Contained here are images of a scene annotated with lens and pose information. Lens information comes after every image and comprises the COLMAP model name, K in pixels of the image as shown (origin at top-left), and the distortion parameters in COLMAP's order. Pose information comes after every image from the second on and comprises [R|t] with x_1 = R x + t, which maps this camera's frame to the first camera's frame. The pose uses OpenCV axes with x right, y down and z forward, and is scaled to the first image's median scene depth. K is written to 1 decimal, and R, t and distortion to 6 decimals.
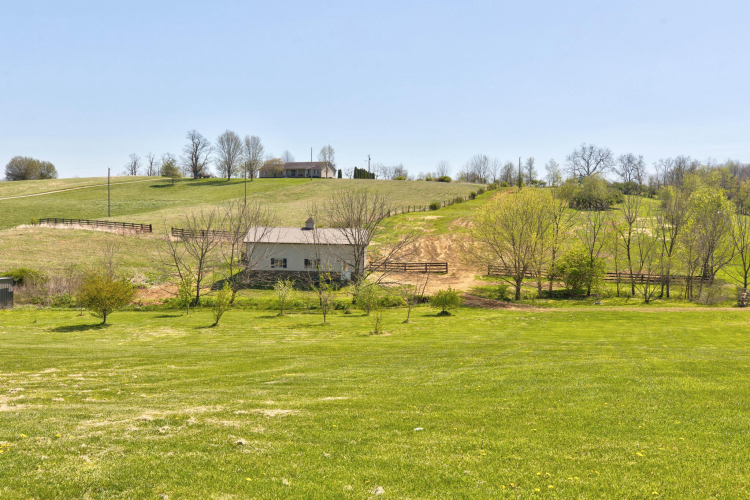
lens RADIAL K [[695.0, 0, 373.3], [0, 695.0, 249.6], [0, 0, 1]] dist [0.014089, 0.000000]
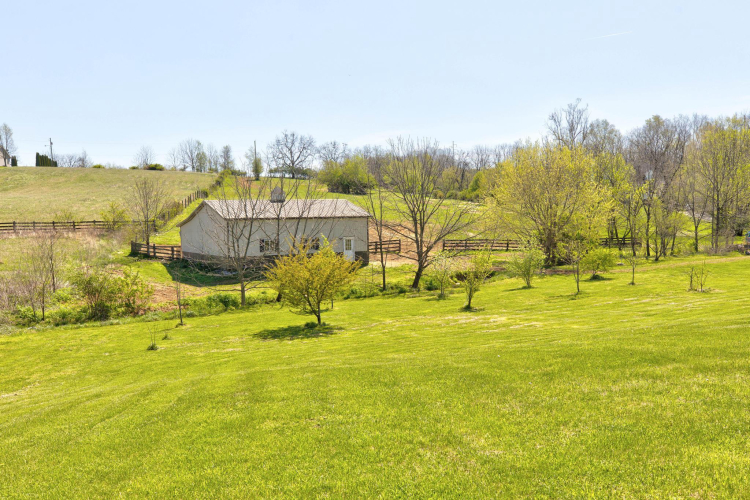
lens RADIAL K [[747.9, 0, 372.6], [0, 747.9, 251.6], [0, 0, 1]] dist [0.005955, 0.000000]
pose [[0.864645, -0.058892, 0.498920, -0.114878], [0.060028, 0.998102, 0.013784, 0.005366], [-0.498784, 0.018031, 0.866539, 0.059818]]
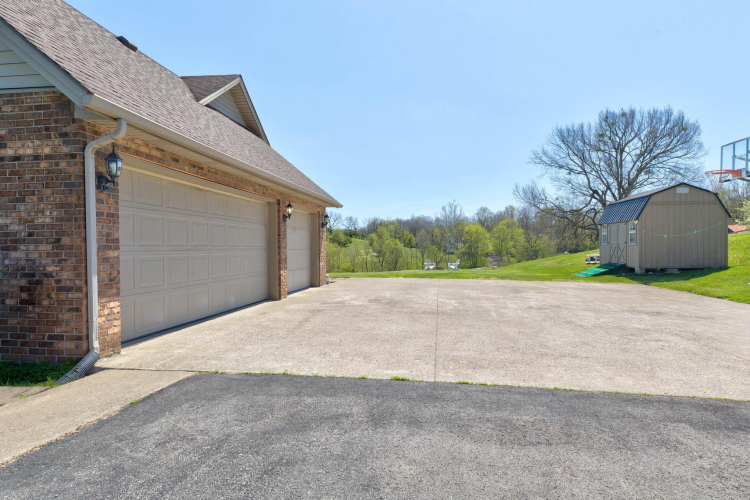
lens RADIAL K [[451.0, 0, 376.8], [0, 451.0, 248.6], [0, 0, 1]] dist [-0.001446, 0.000037]
pose [[0.911672, -0.027379, 0.410006, -0.073218], [0.046900, 0.998191, -0.037628, 0.000674], [-0.408234, 0.053534, 0.911306, -0.143514]]
